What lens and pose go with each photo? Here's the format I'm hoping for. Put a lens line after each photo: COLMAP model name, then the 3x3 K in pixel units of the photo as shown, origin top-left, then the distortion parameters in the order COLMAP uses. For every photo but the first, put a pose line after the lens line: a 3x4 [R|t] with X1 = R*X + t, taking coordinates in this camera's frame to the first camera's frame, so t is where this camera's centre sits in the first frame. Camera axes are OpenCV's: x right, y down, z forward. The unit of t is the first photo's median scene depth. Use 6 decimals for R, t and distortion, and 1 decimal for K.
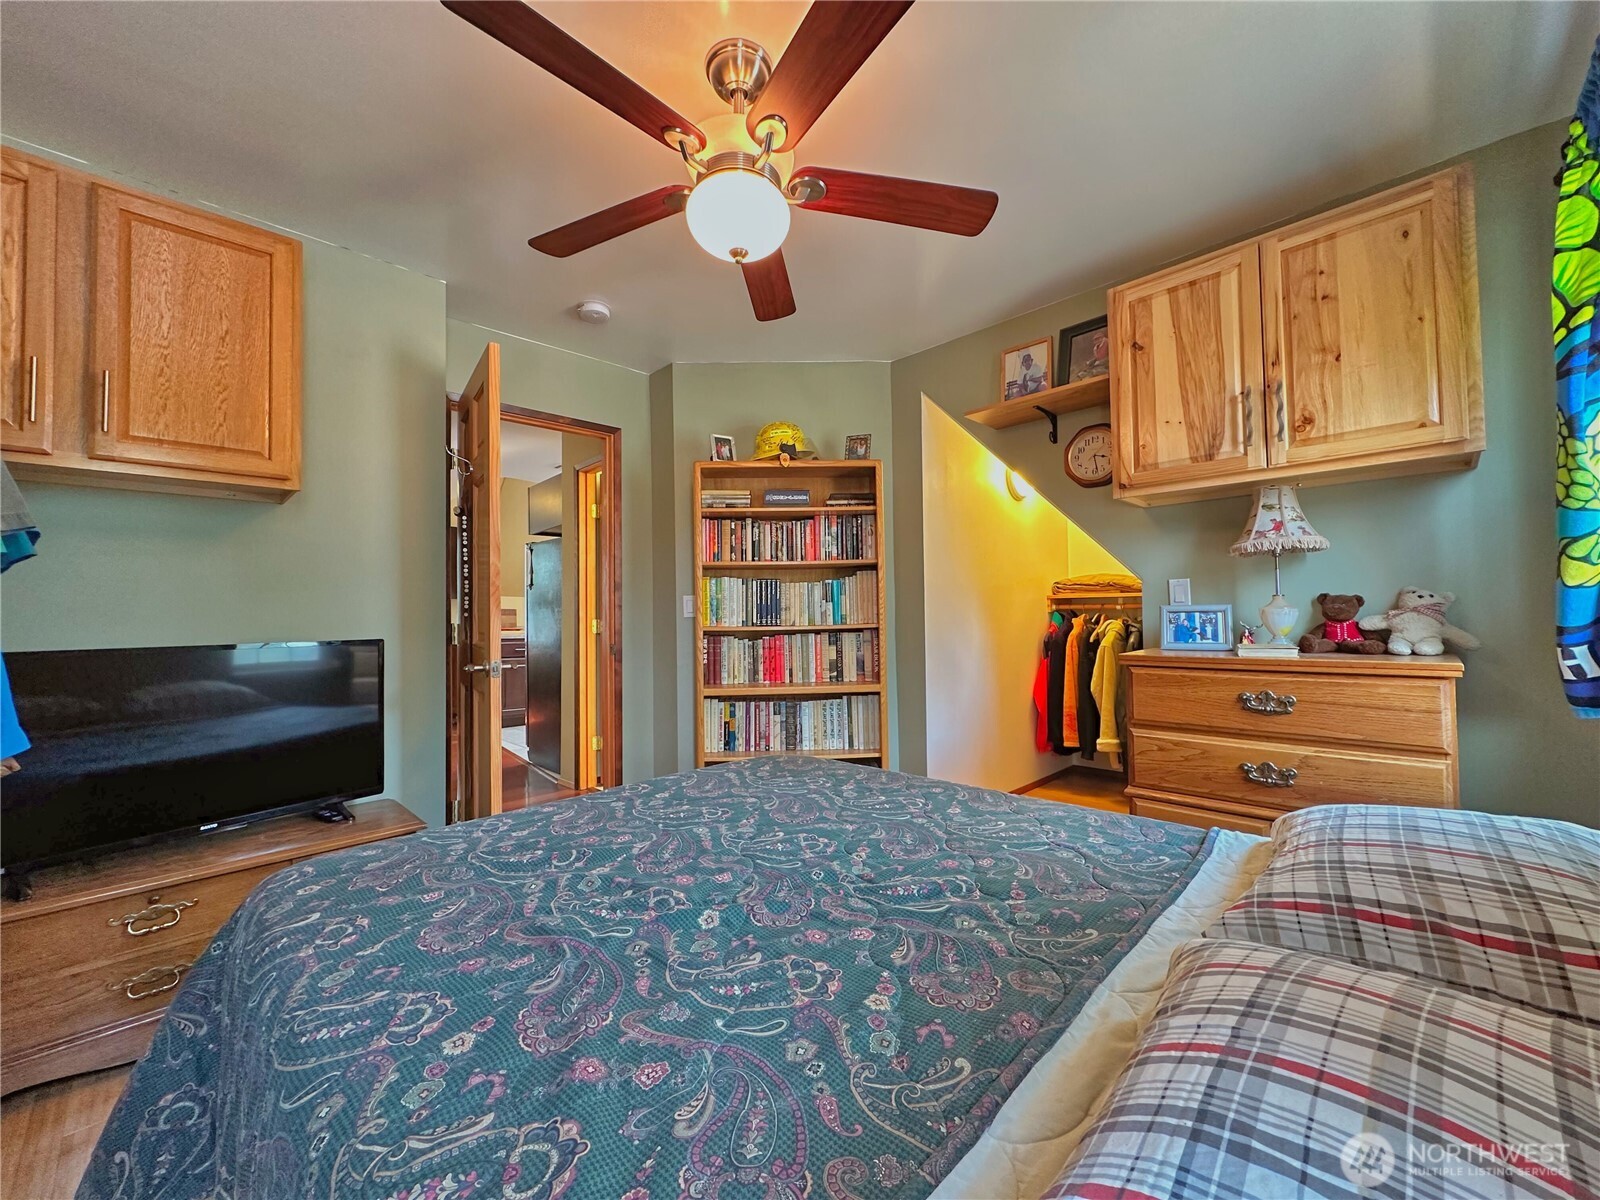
lens RADIAL K [[633.1, 0, 800.0], [0, 633.1, 600.0], [0, 0, 1]] dist [-0.003626, 0.000546]
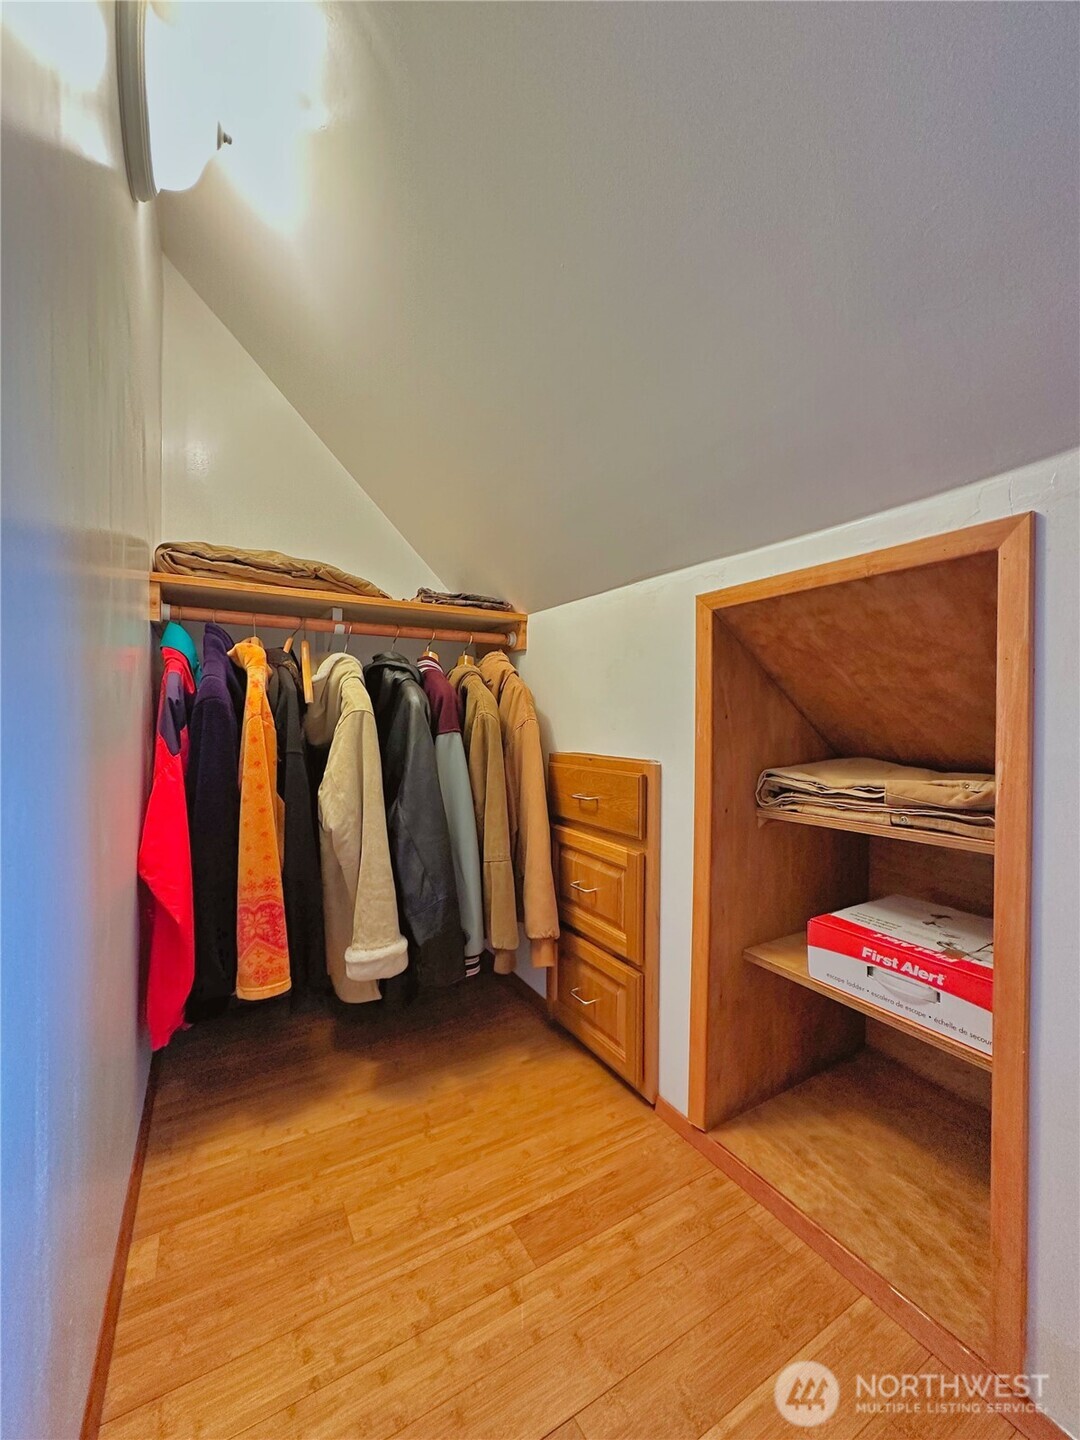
lens RADIAL K [[569.8, 0, 540.0], [0, 569.8, 720.0], [0, 0, 1]] dist [-0.003626, 0.000546]
pose [[0.263482, 0.009415, 0.964618, 0.283380], [-0.036511, 0.999333, 0.000219, 0.128742], [-0.963973, -0.035277, 0.263650, 1.380648]]
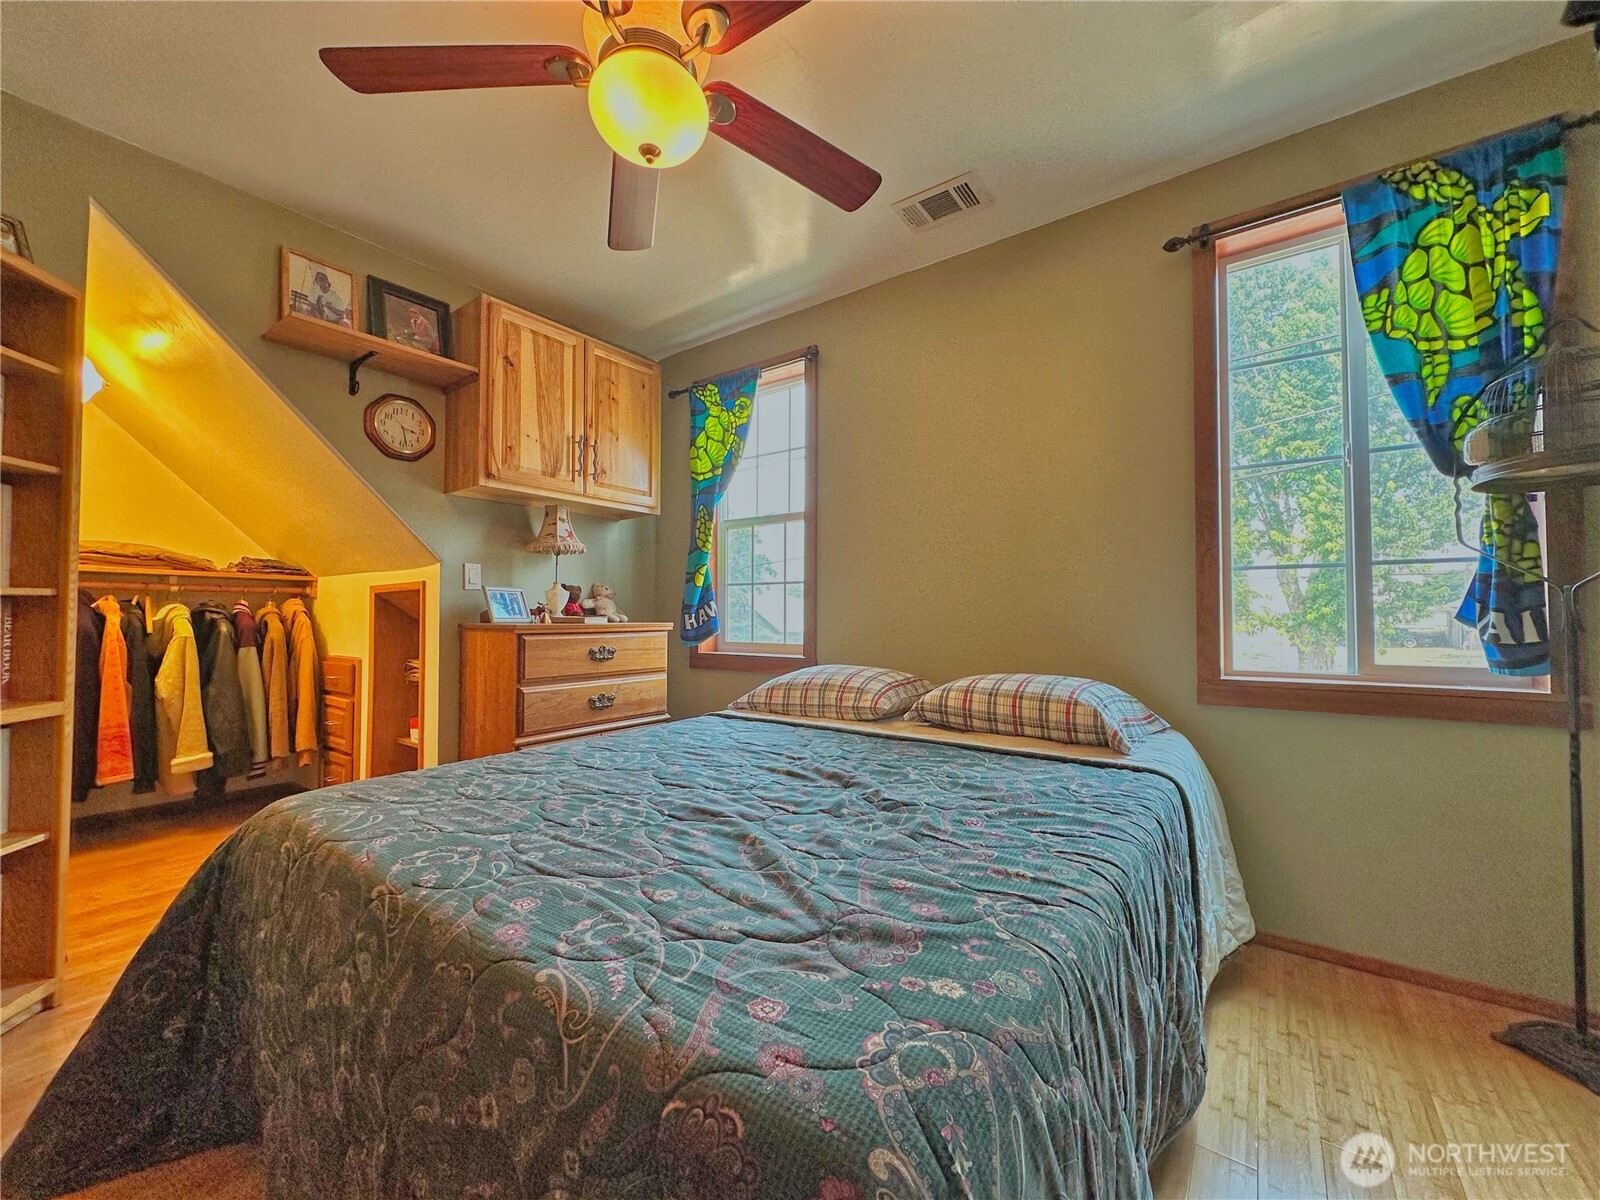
lens RADIAL K [[633.1, 0, 800.0], [0, 633.1, 600.0], [0, 0, 1]] dist [-0.003626, 0.000546]
pose [[-0.137638, 0.045288, 0.989447, -0.679354], [-0.023848, 0.998513, -0.049020, 0.082700], [-0.990195, -0.030343, -0.136353, 0.624217]]
